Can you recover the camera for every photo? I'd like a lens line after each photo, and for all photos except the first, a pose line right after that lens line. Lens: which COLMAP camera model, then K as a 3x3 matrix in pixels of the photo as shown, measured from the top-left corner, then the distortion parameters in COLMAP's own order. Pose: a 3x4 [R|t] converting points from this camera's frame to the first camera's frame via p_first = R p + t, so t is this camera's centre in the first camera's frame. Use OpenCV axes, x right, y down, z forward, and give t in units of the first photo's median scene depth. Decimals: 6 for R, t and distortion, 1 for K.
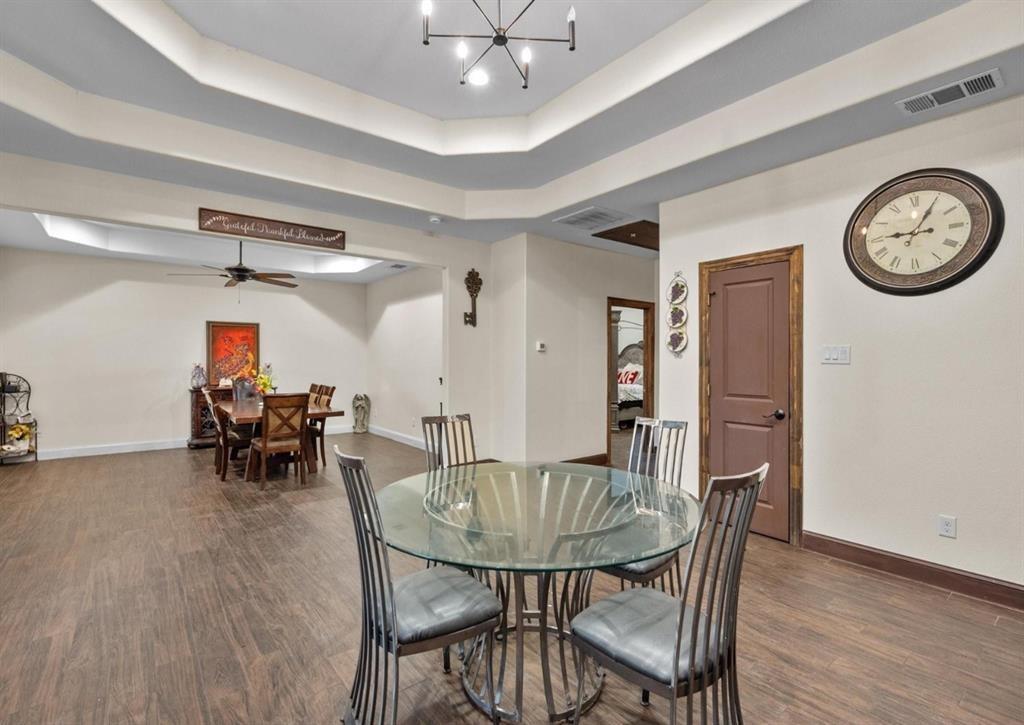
lens RADIAL K [[476.5, 0, 512.0], [0, 476.5, 362.5], [0, 0, 1]] dist [-0.000149, 0.000149]
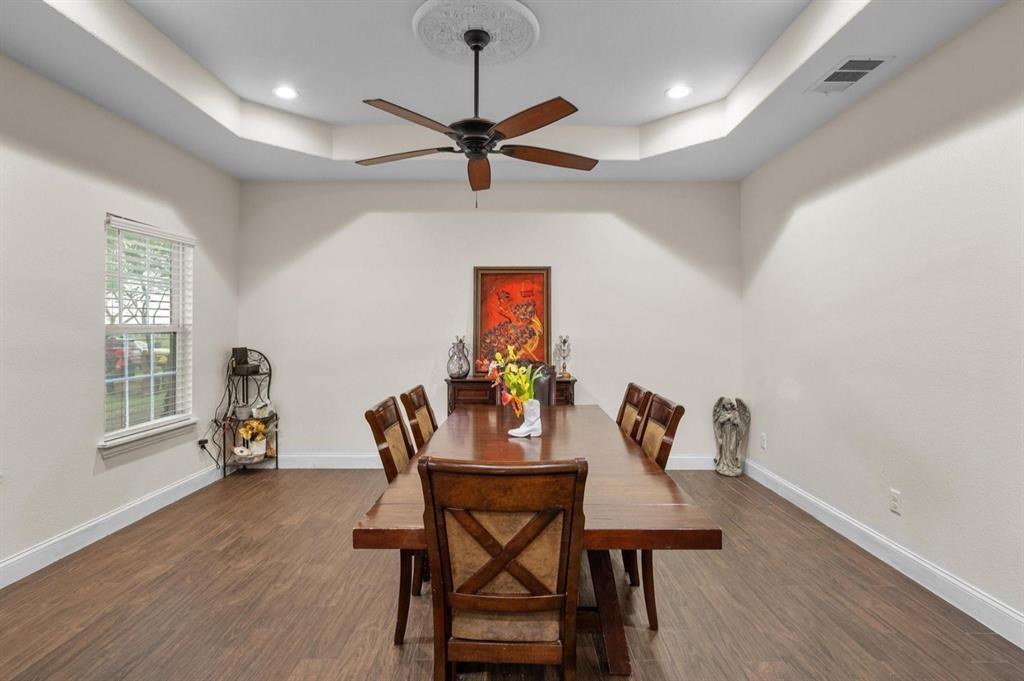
lens RADIAL K [[506.0, 0, 512.0], [0, 506.0, 340.5], [0, 0, 1]] dist [-0.001185, -0.000095]
pose [[0.784518, 0.008530, -0.620047, -0.236043], [0.000613, 0.999894, 0.014531, -0.002057], [0.620106, -0.011780, 0.784430, 0.619714]]
